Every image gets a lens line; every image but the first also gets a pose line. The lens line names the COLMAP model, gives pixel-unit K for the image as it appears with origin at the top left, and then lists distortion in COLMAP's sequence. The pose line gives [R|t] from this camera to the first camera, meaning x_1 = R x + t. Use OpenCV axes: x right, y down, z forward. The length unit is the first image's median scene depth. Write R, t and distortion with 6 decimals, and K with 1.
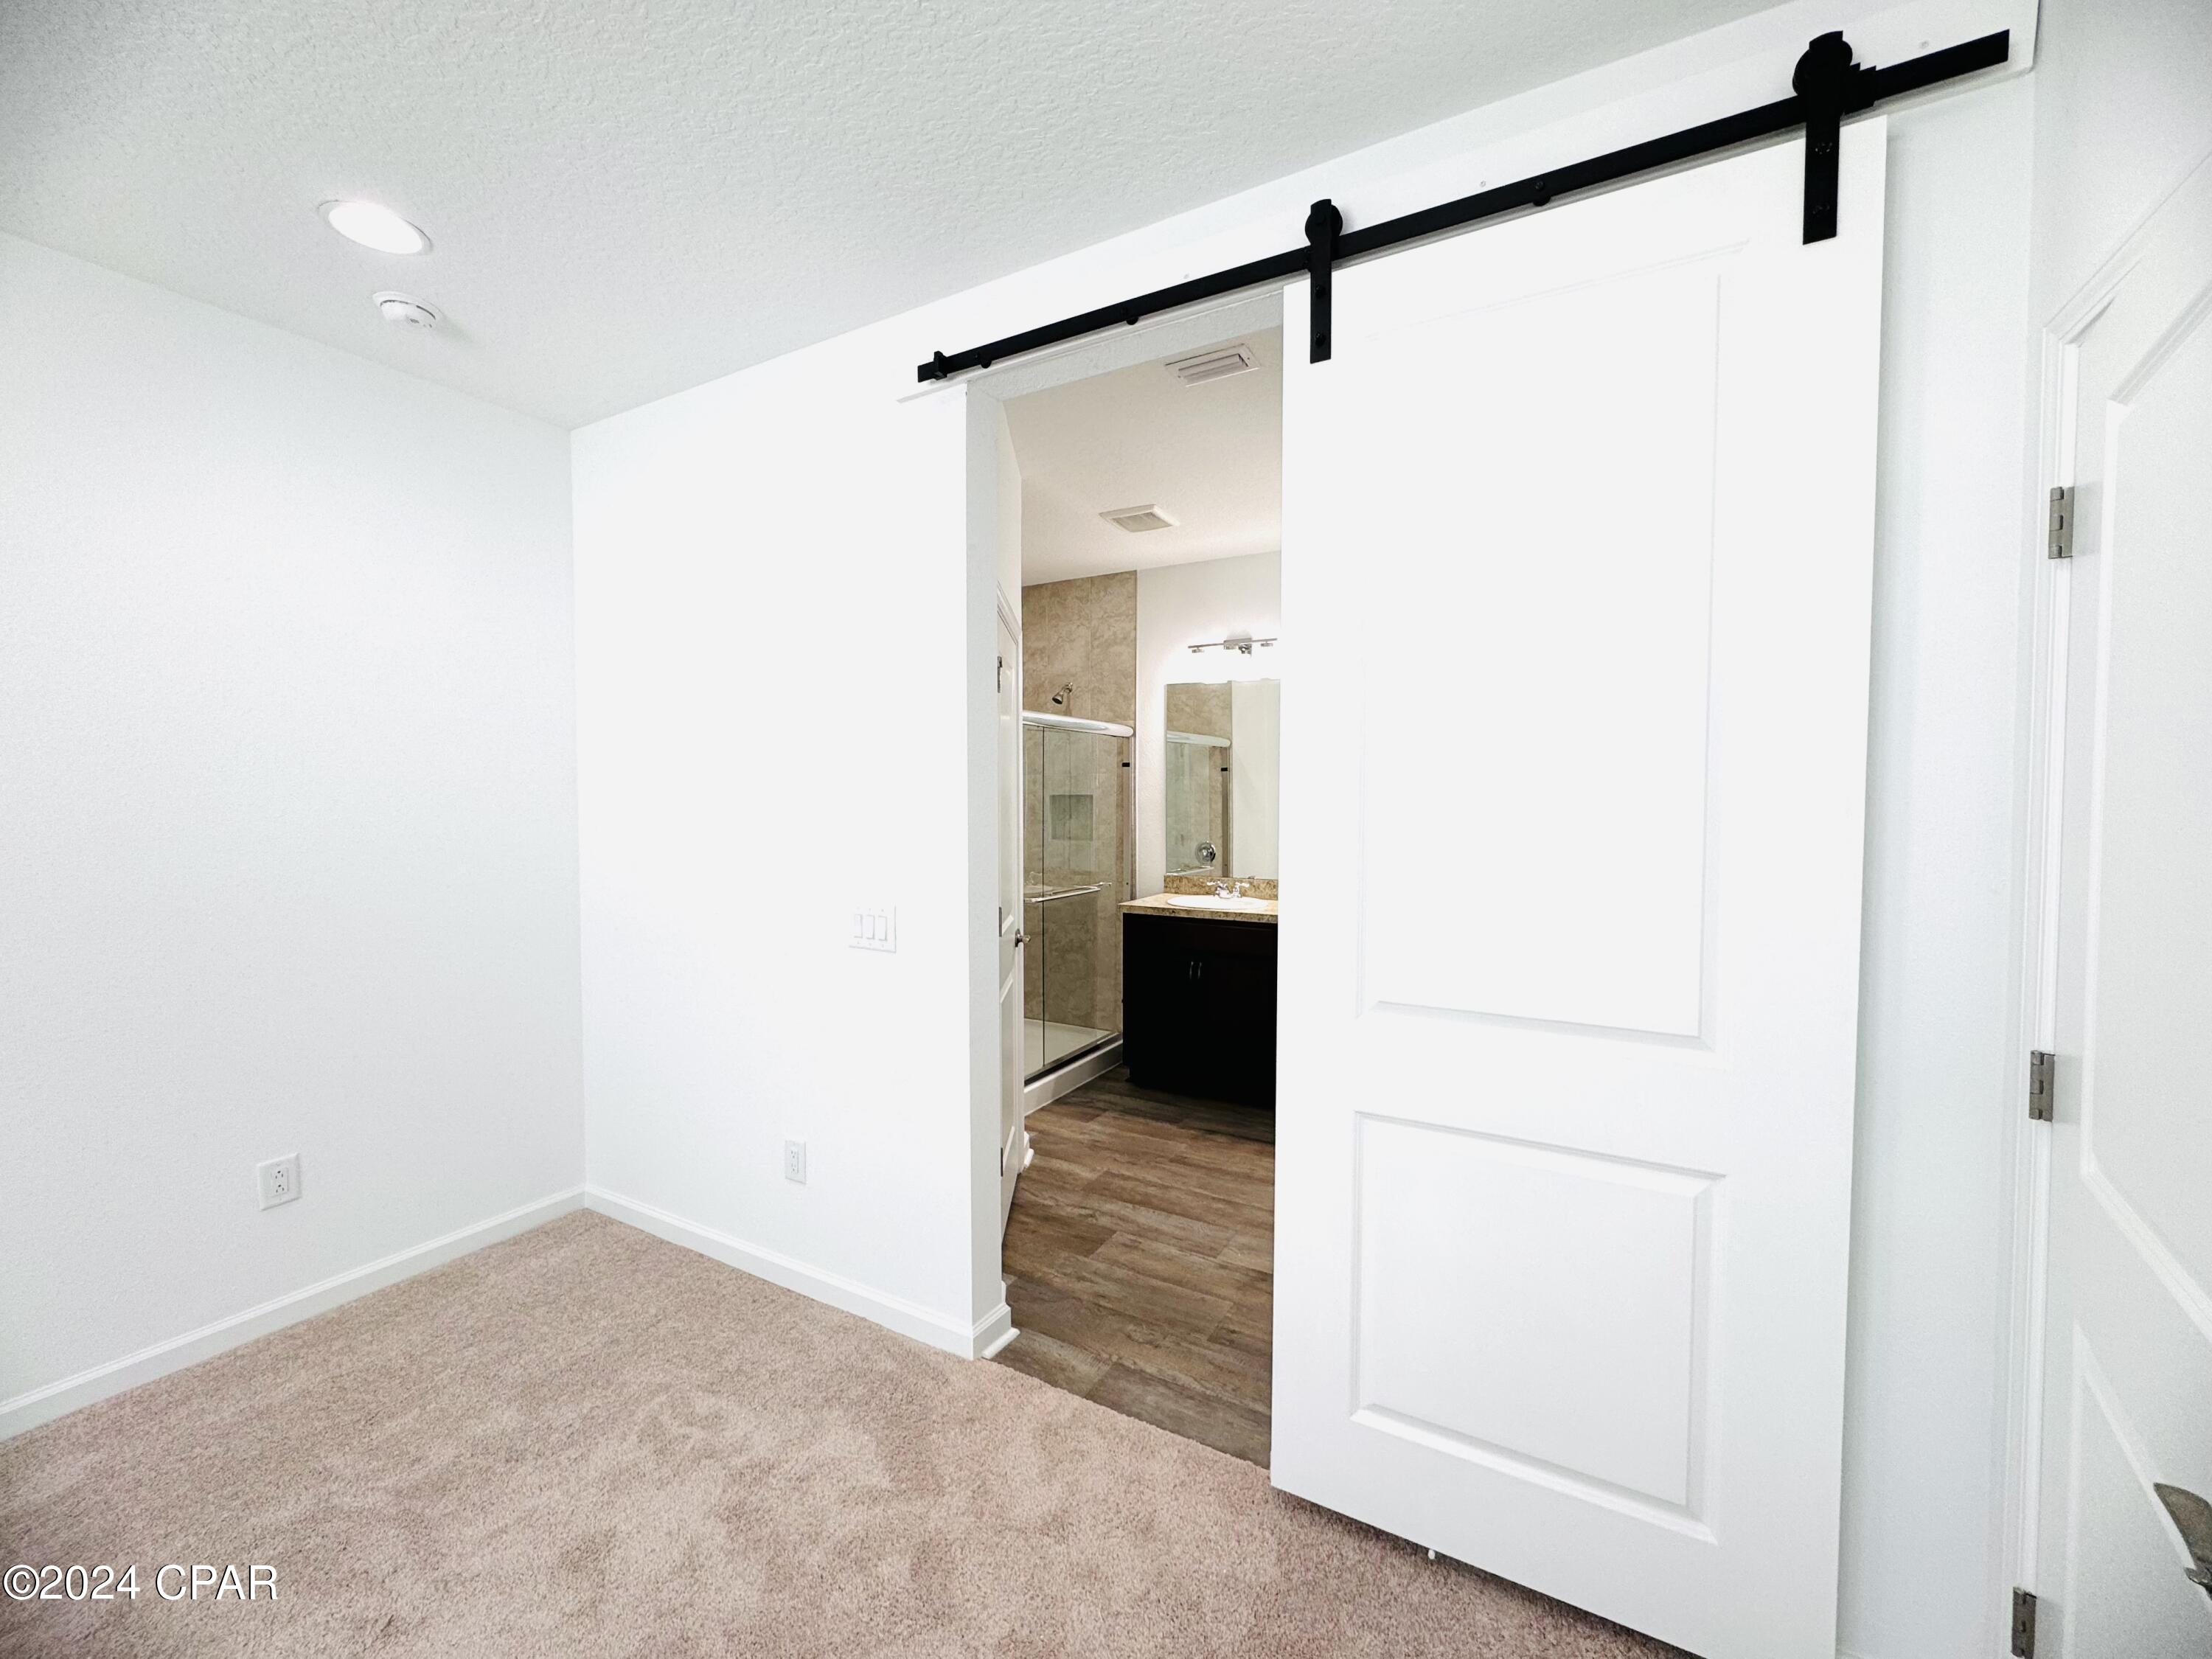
lens RADIAL K [[875.0, 0, 1106.0], [0, 875.0, 829.5], [0, 0, 1]] dist [-0.002740, -0.000102]
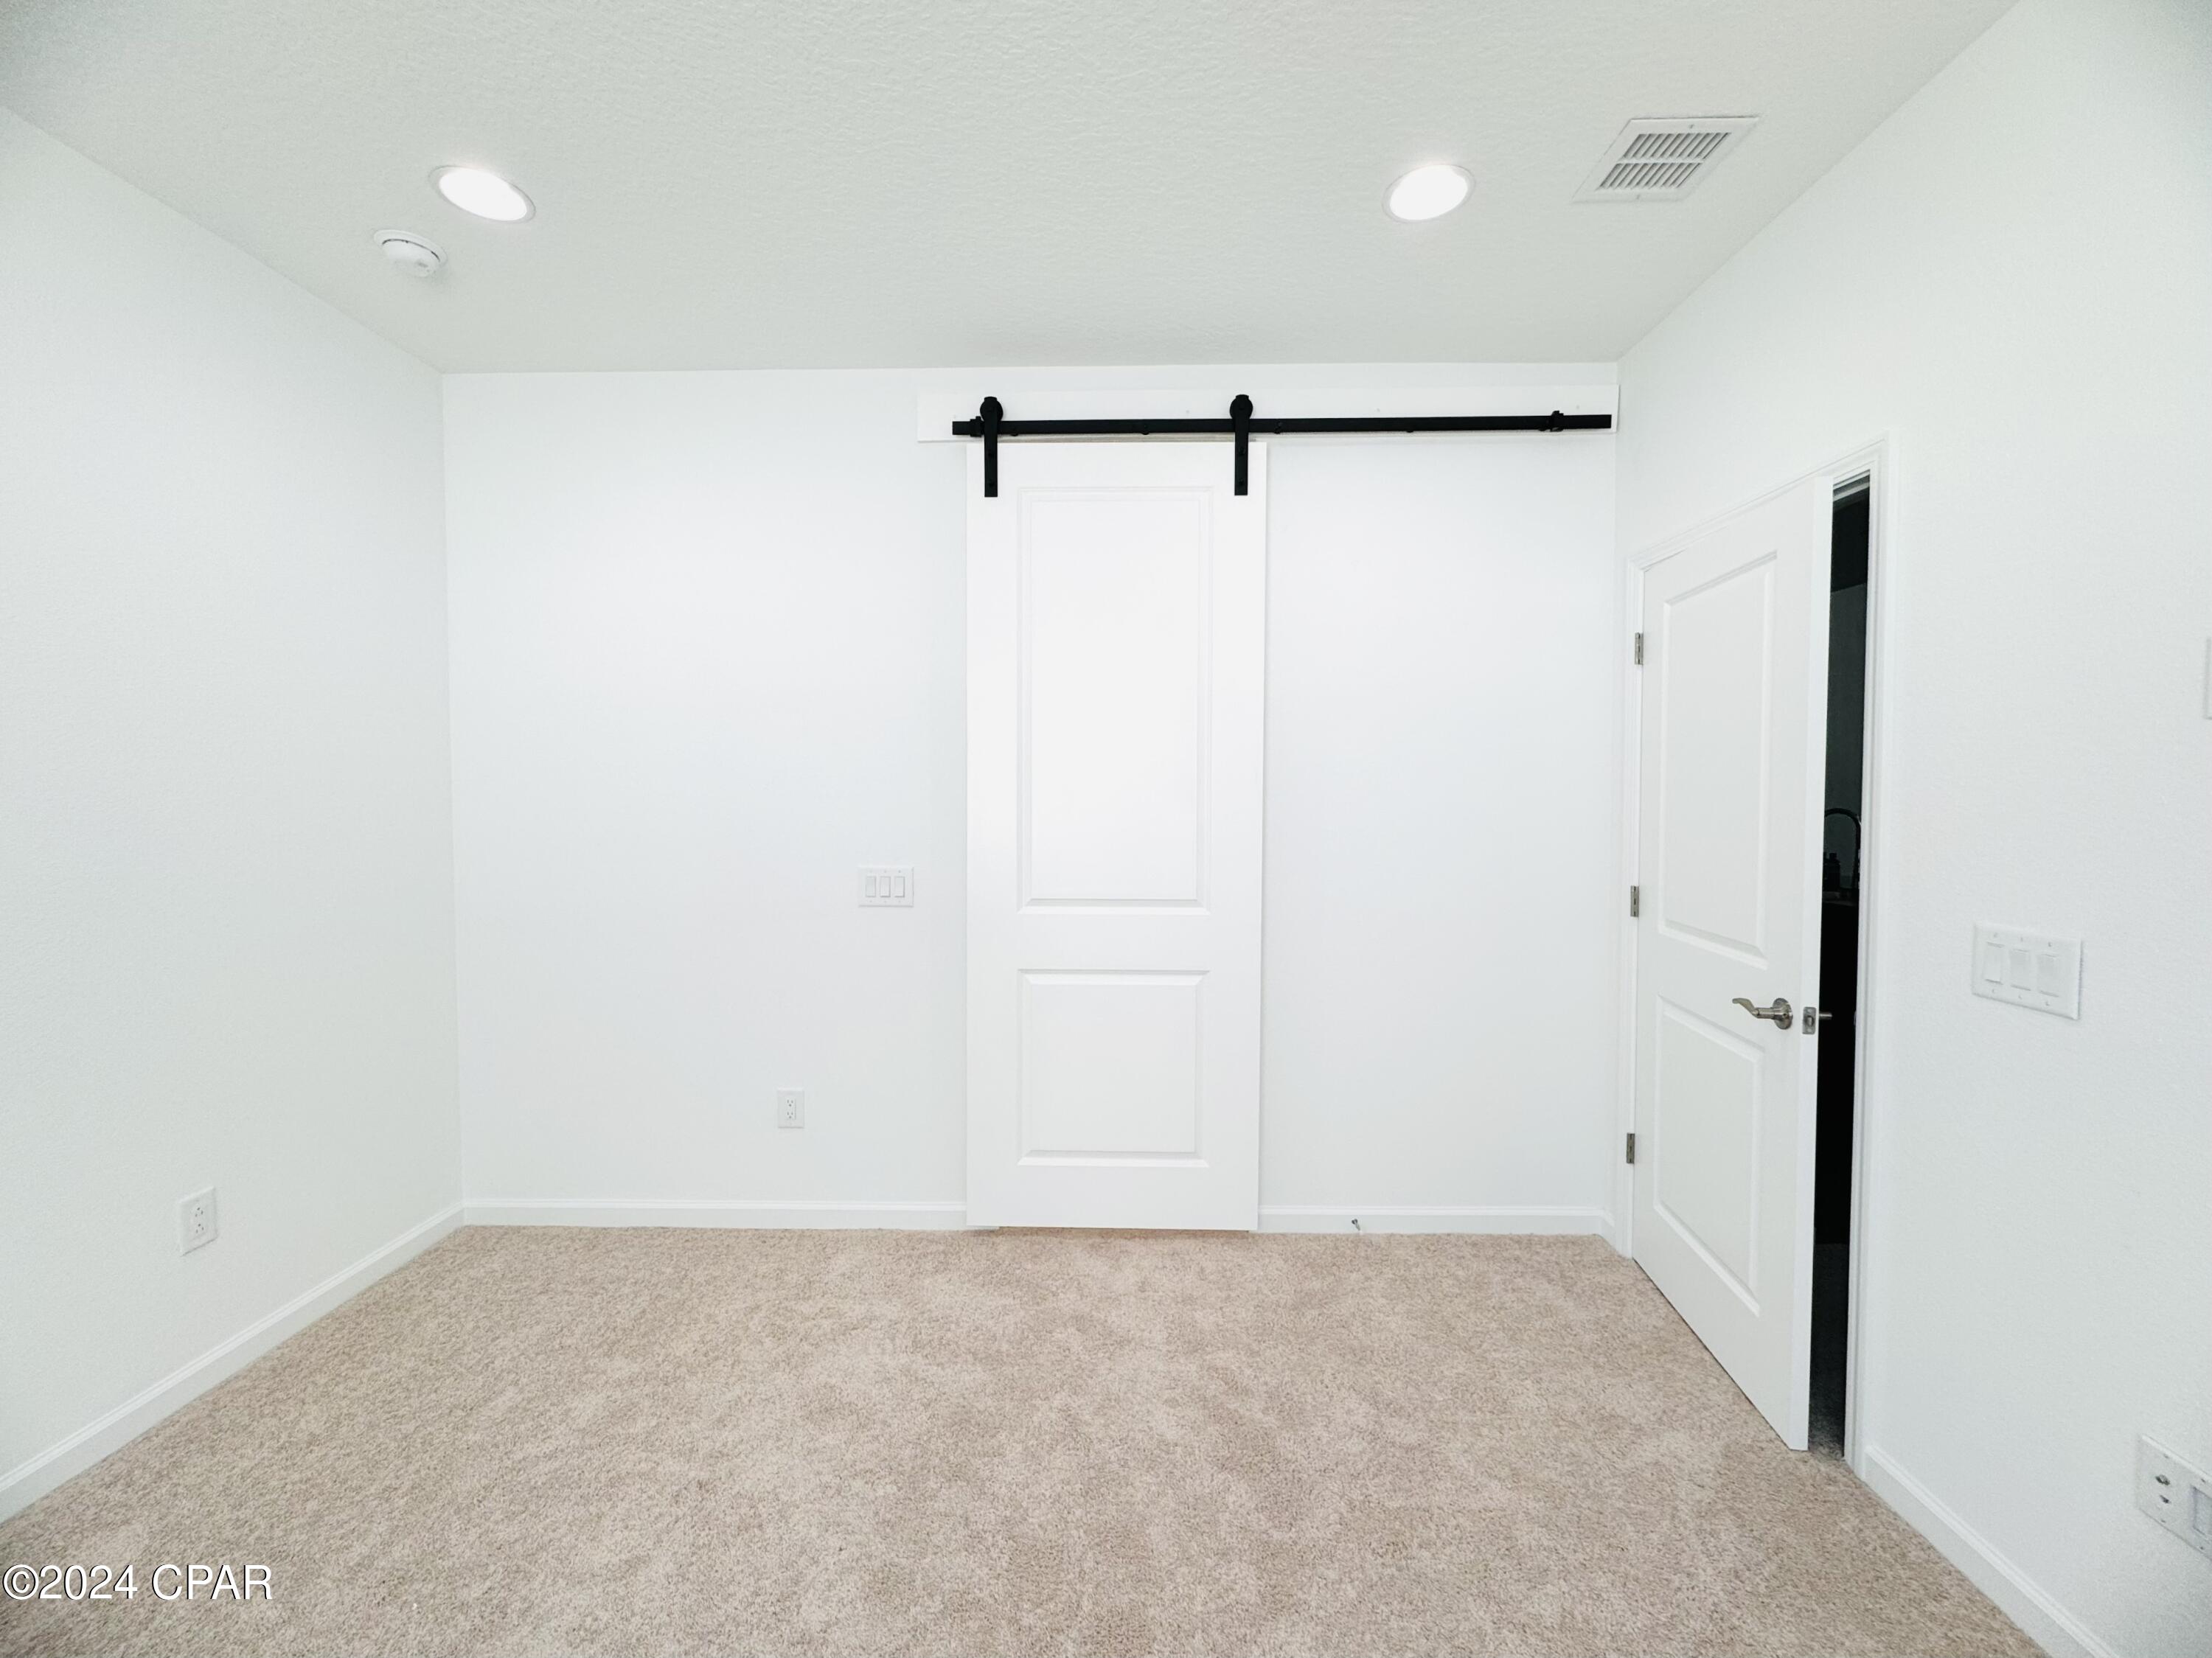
lens RADIAL K [[901.8, 0, 1106.0], [0, 901.8, 829.0], [0, 0, 1]] dist [-0.001374, 0.000693]
pose [[0.884052, -0.019632, 0.466976, -0.608123], [0.019509, 0.999797, 0.005099, 0.037219], [-0.466982, 0.004602, 0.884255, -0.205843]]
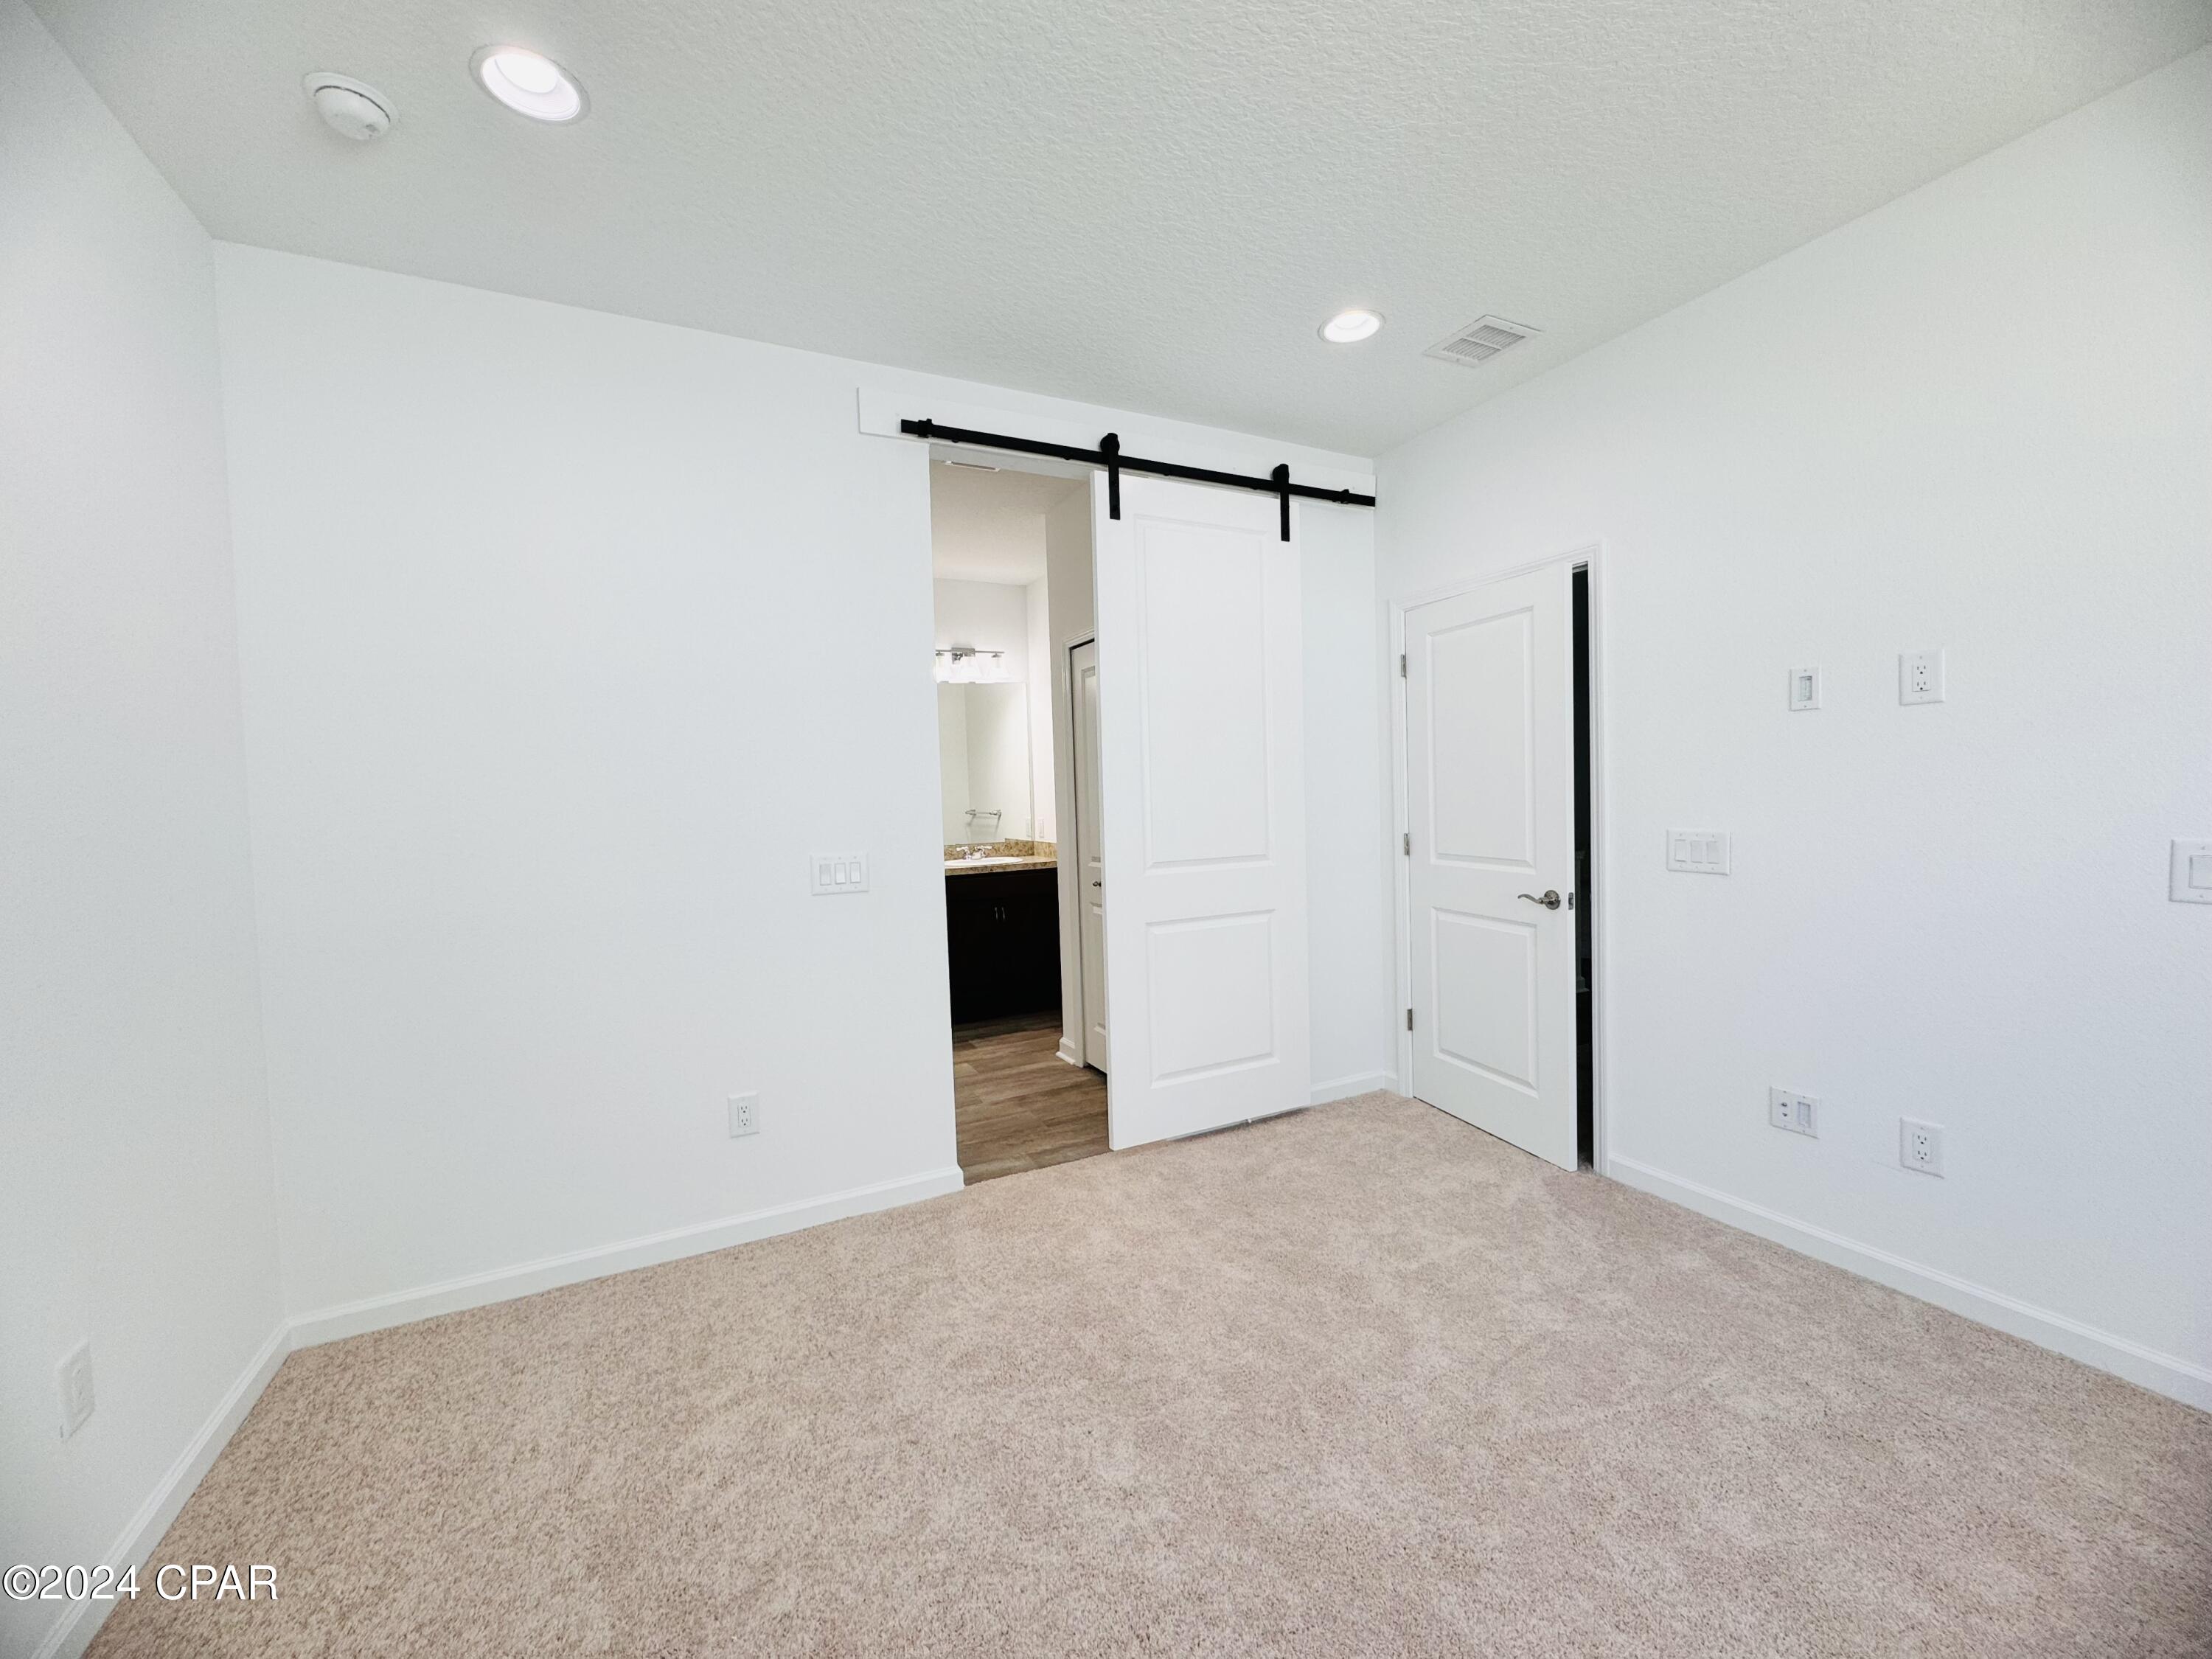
lens RADIAL K [[875.0, 0, 1106.0], [0, 875.0, 829.5], [0, 0, 1]] dist [-0.002740, -0.000102]
pose [[0.560457, -0.053204, 0.826473, -1.095920], [0.062506, 0.997805, 0.021845, 0.053723], [-0.825821, 0.039416, 0.562553, 0.062676]]
